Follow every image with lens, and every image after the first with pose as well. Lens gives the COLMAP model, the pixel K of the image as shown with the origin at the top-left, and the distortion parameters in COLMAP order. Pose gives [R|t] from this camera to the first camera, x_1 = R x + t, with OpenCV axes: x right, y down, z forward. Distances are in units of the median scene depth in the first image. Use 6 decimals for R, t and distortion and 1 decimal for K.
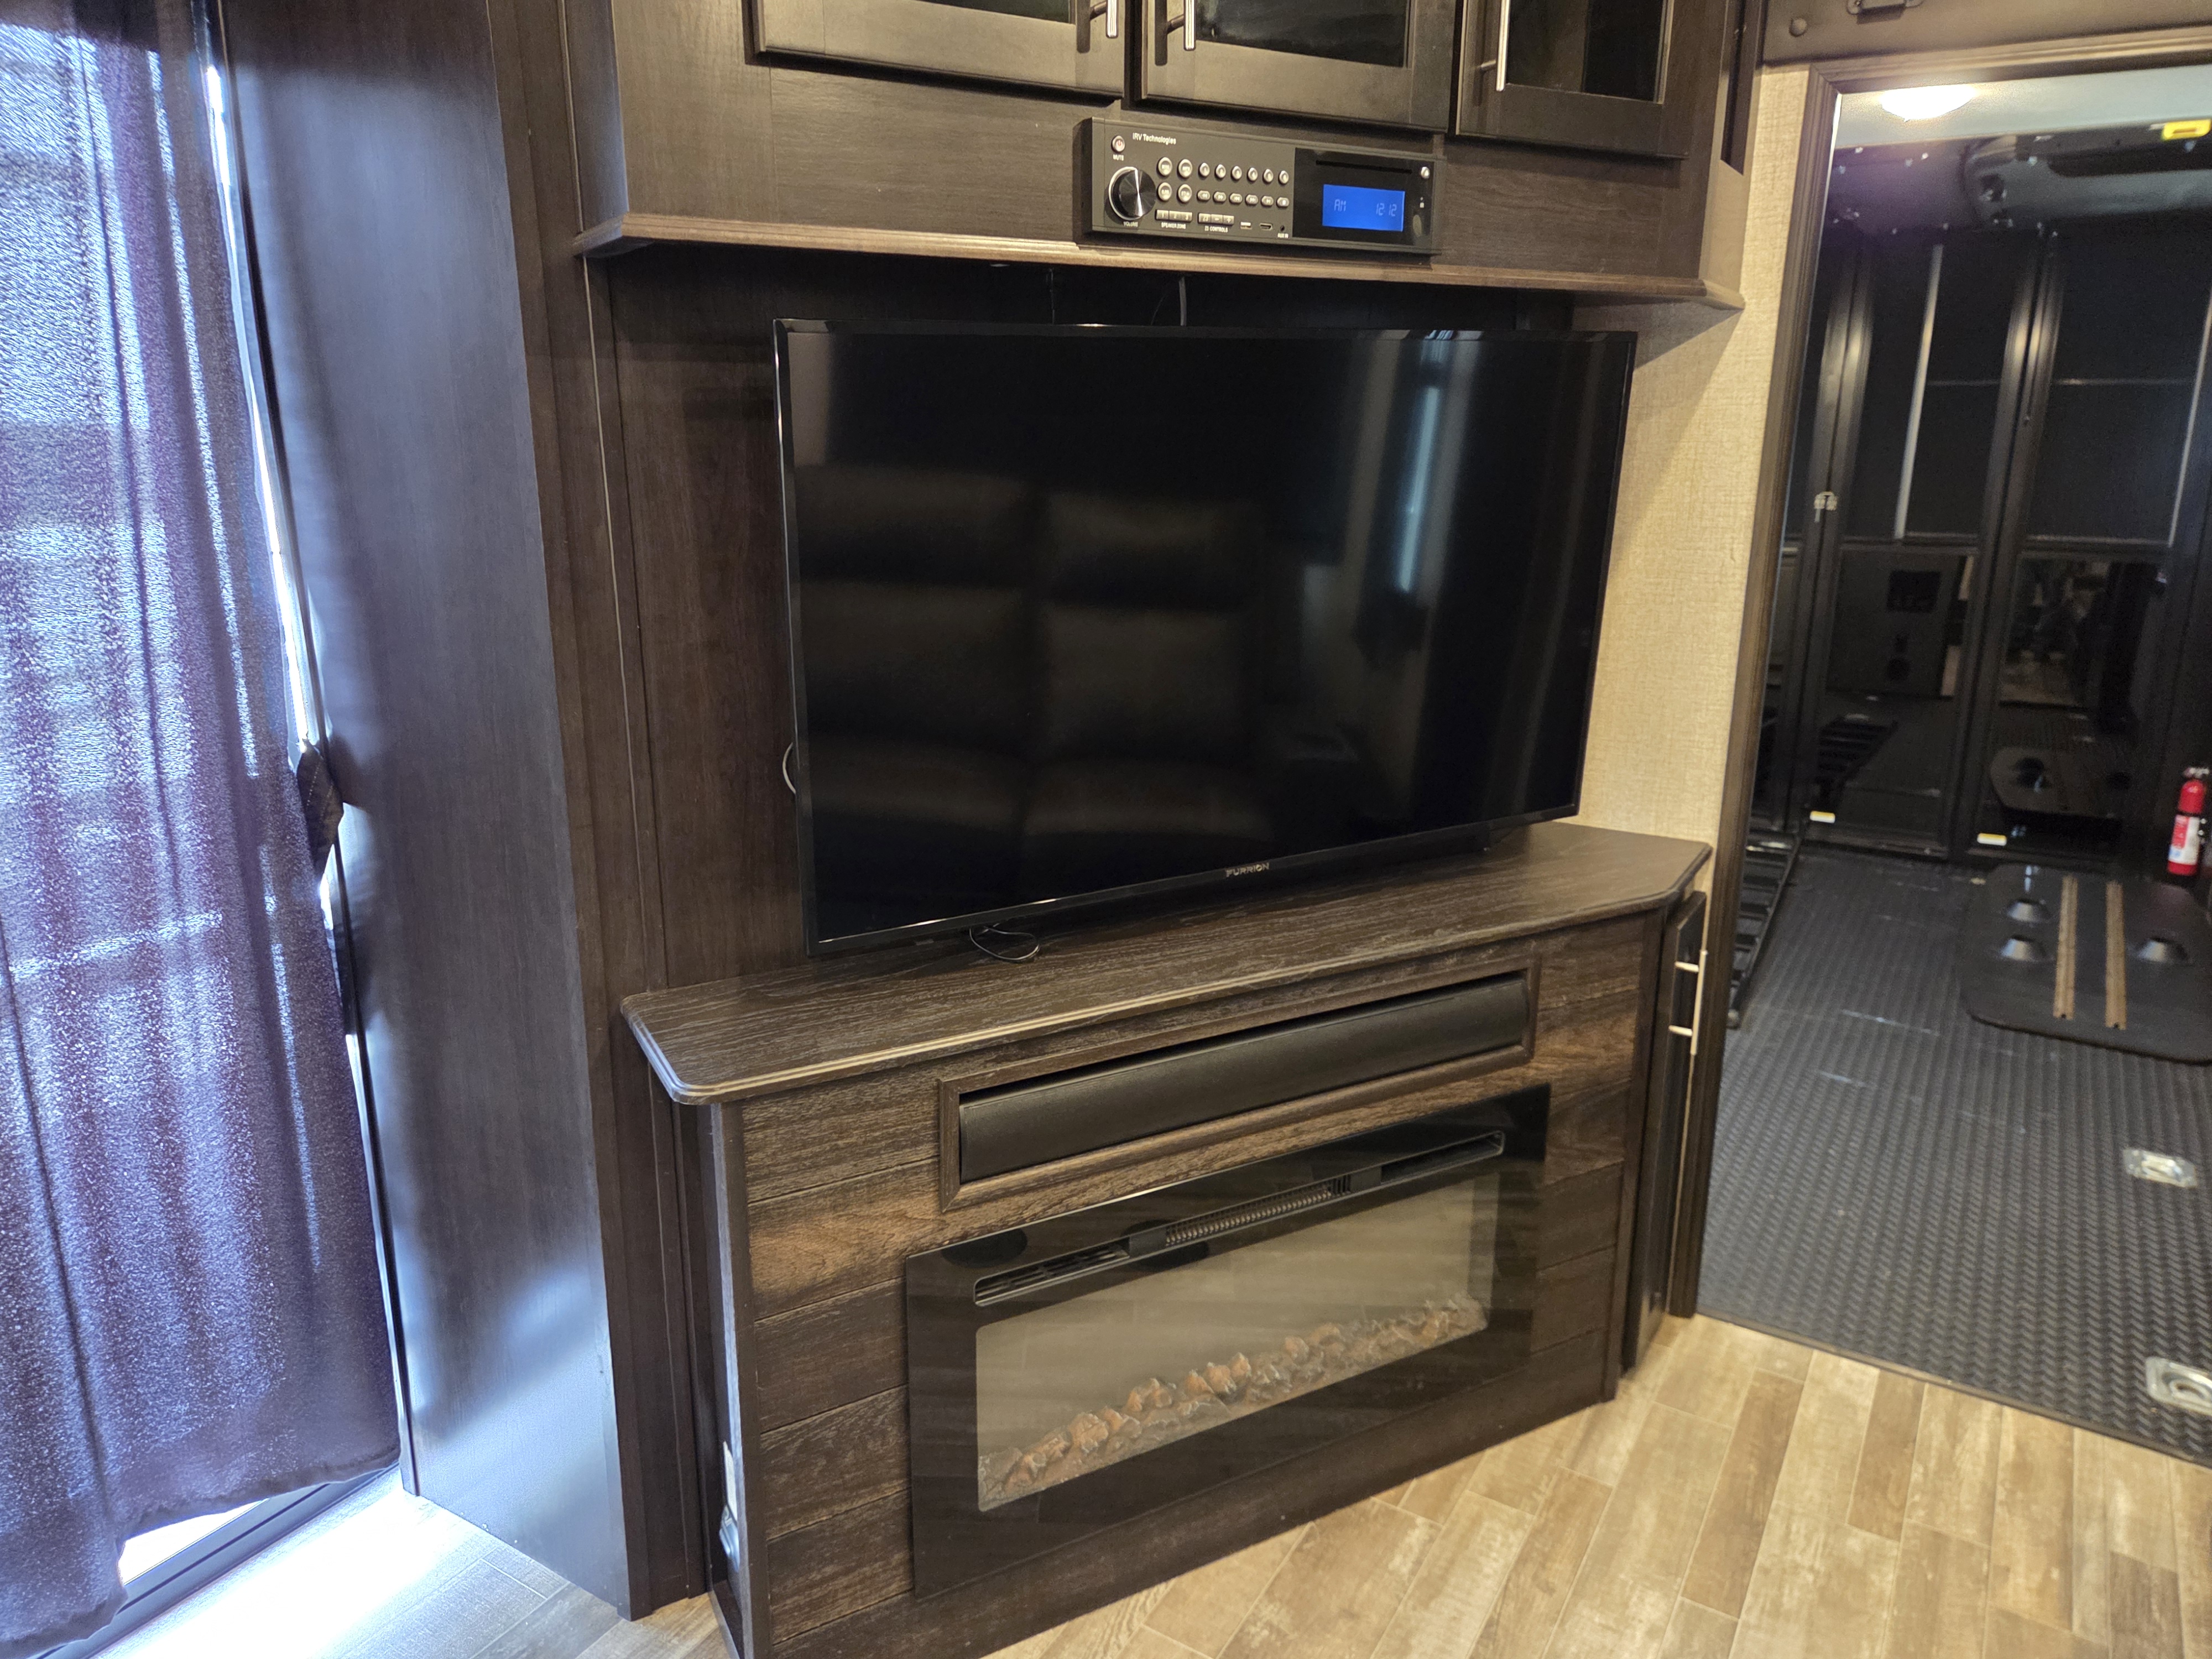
lens RADIAL K [[1484.8, 0, 1143.6], [0, 1484.8, 788.4], [0, 0, 1]] dist [0.061997, -0.052369]
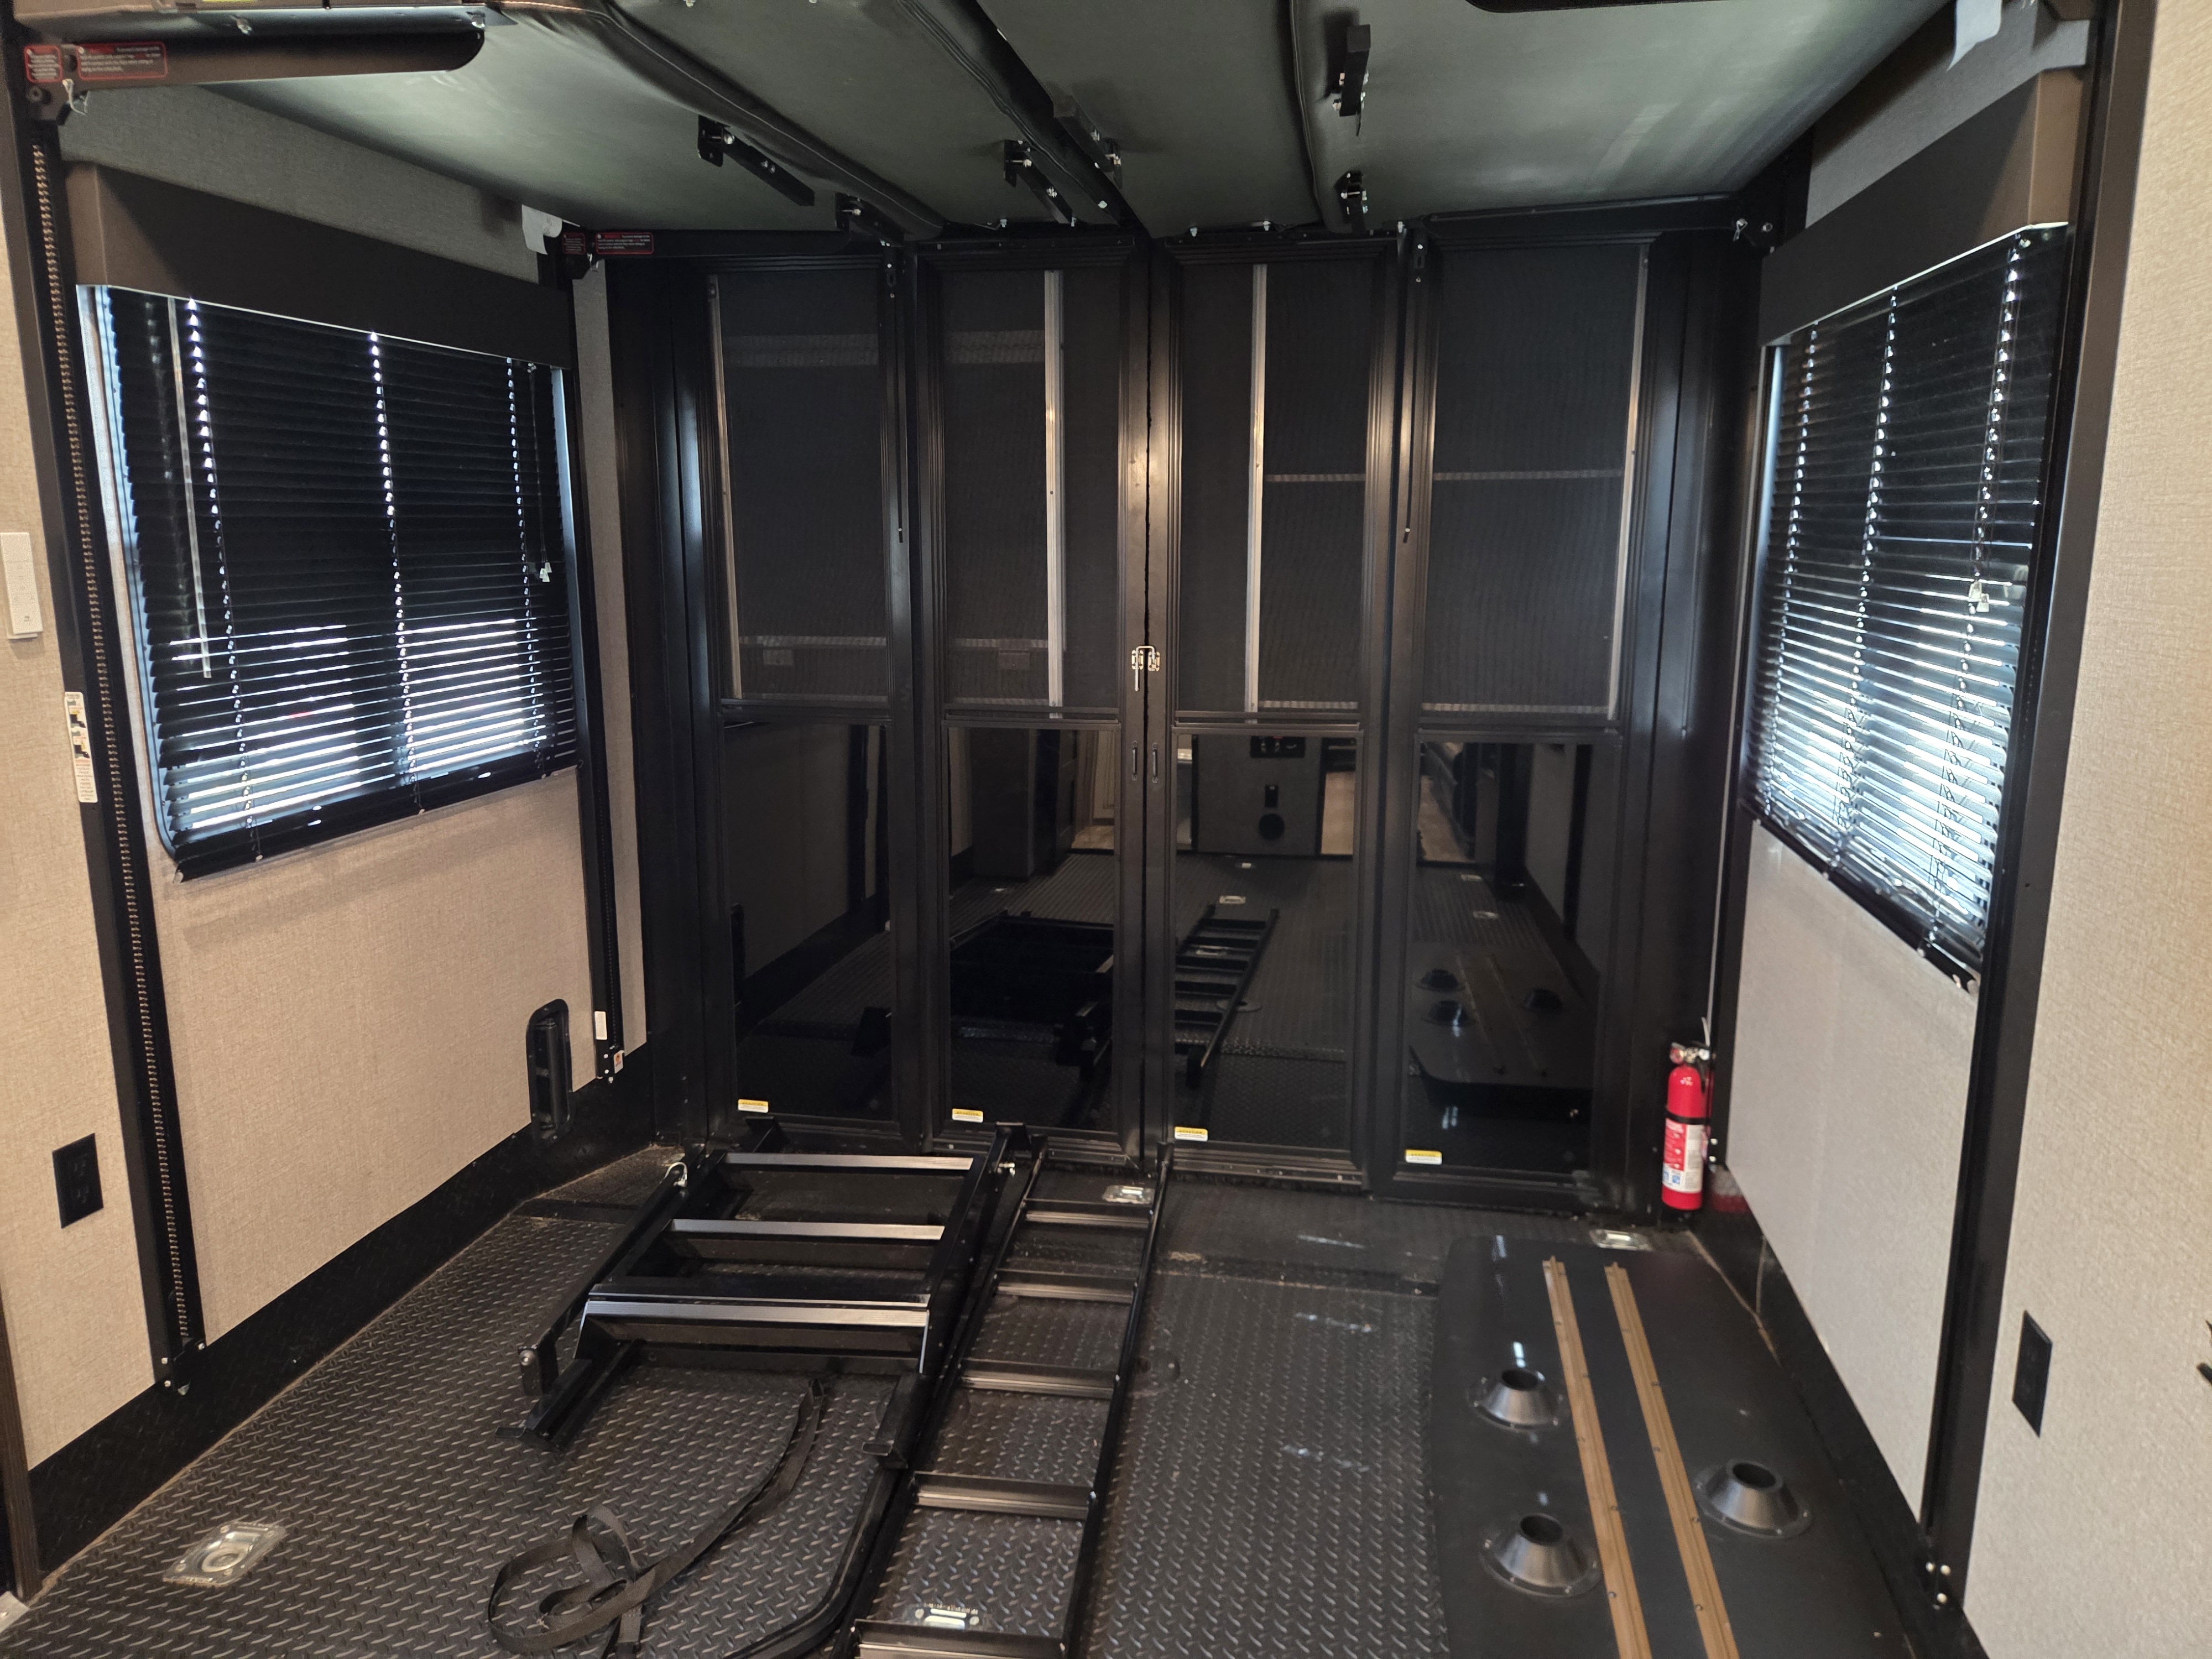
lens RADIAL K [[1484.8, 0, 1103.7], [0, 1484.8, 813.6], [0, 0, 1]] dist [0.061997, -0.052369]
pose [[0.936714, -0.082149, 0.340321, 0.216090], [0.096780, 0.994961, -0.026212, -0.110837], [-0.336453, 0.057490, 0.939944, 0.412925]]
